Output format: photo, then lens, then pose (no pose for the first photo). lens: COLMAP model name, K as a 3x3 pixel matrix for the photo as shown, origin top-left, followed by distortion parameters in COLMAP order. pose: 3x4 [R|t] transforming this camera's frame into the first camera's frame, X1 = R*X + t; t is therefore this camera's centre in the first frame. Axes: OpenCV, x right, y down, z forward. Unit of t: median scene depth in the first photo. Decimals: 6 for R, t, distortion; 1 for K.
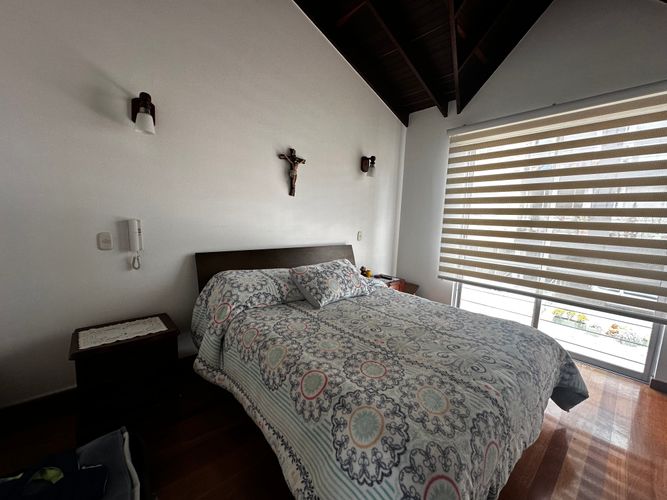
lens RADIAL K [[266.9, 0, 333.5], [0, 266.9, 250.0], [0, 0, 1]] dist [-0.001386, 0.000245]
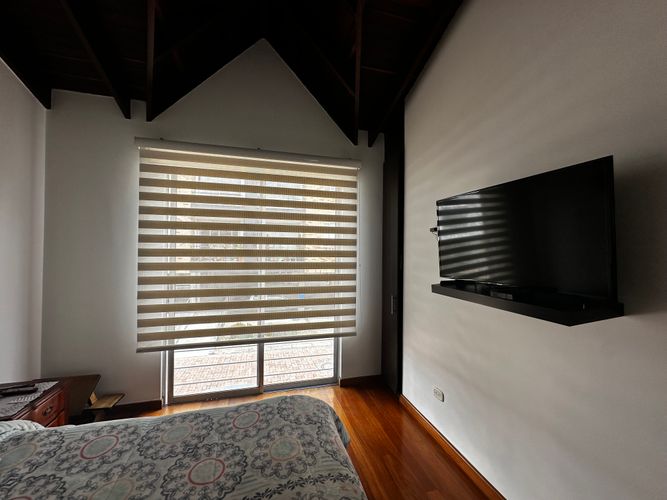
lens RADIAL K [[266.9, 0, 333.5], [0, 266.9, 250.0], [0, 0, 1]] dist [-0.001386, 0.000245]
pose [[0.433513, -0.027974, 0.900713, 0.016885], [0.115297, 0.993025, -0.024652, -0.080695], [-0.893741, 0.114537, 0.433715, 0.267276]]
